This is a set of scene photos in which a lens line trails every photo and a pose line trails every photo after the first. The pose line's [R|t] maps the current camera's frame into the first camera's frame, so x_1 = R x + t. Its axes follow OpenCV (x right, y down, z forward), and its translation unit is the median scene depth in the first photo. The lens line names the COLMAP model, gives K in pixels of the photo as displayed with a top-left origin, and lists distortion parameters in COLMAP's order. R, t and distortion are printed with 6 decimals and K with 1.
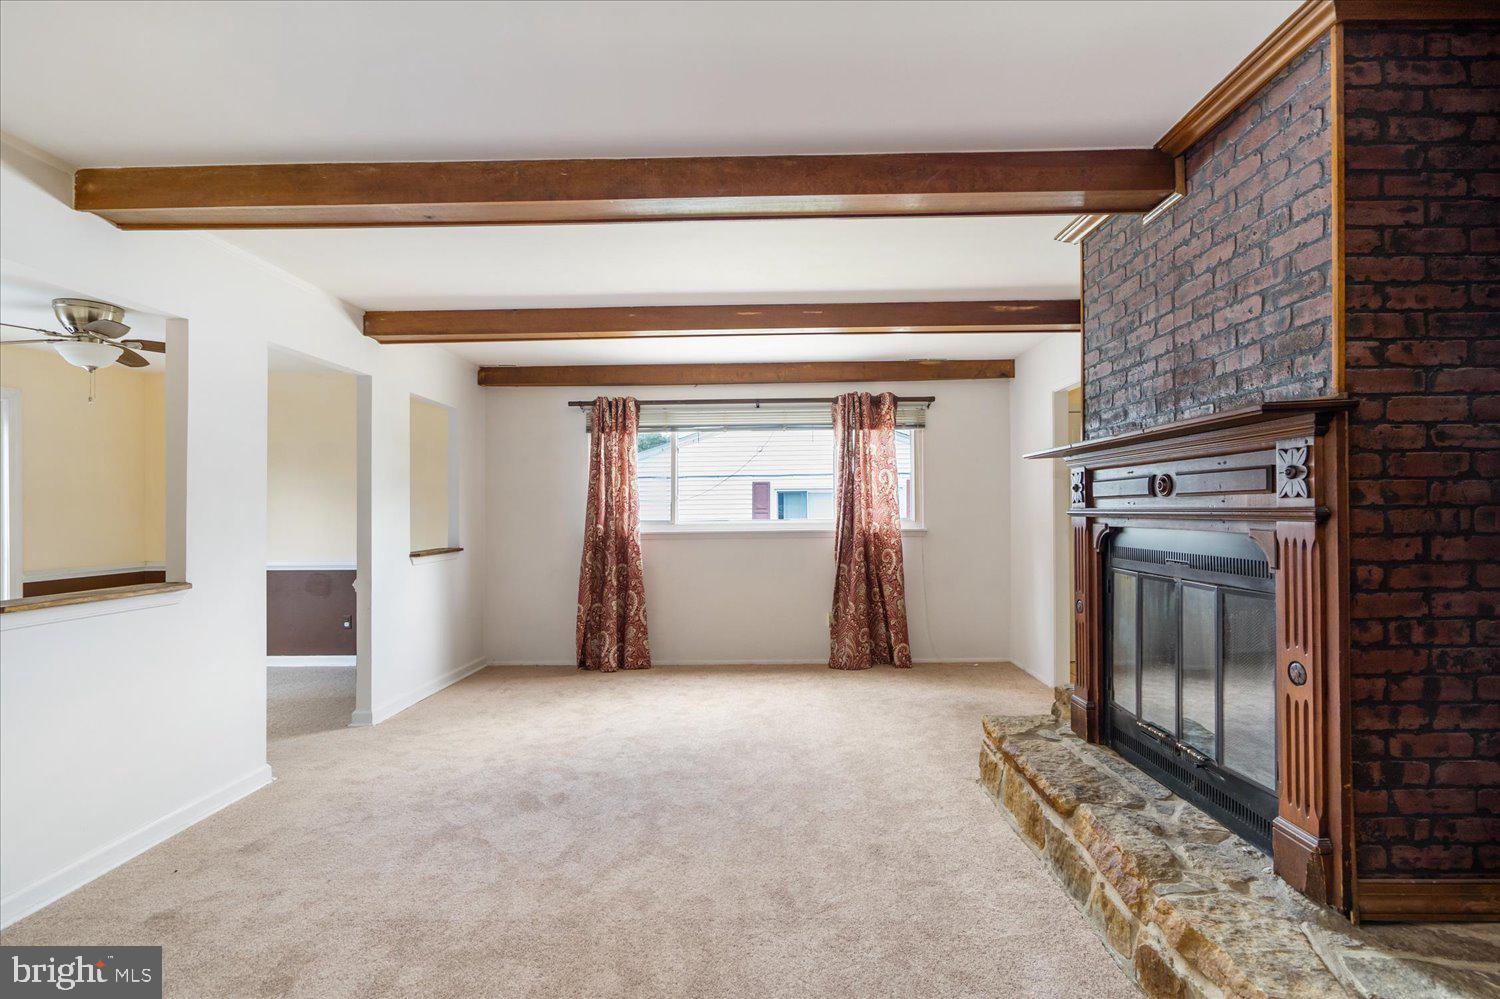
lens RADIAL K [[695.6, 0, 753.3], [0, 695.6, 506.5], [0, 0, 1]] dist [0.002855, 0.001445]
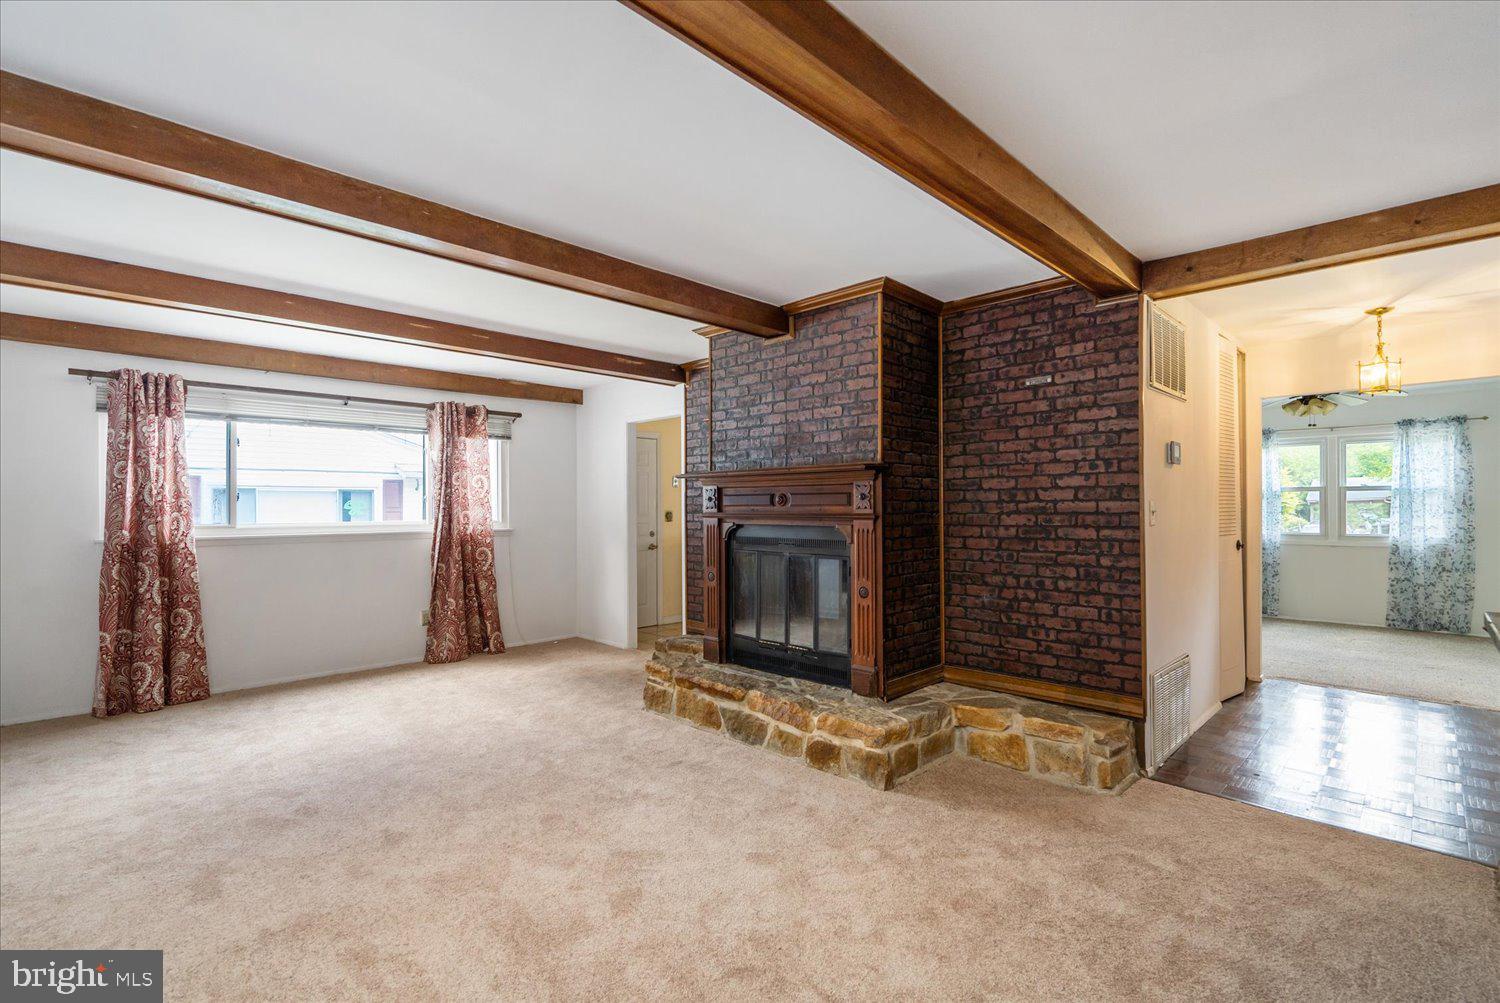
lens RADIAL K [[691.8, 0, 750.0], [0, 691.8, 501.5], [0, 0, 1]] dist [-0.000080, 0.001094]
pose [[0.692733, 0.013192, 0.721073, -0.566066], [-0.007427, 0.999910, -0.011158, -0.004997], [-0.721156, 0.002374, 0.692769, -0.114701]]
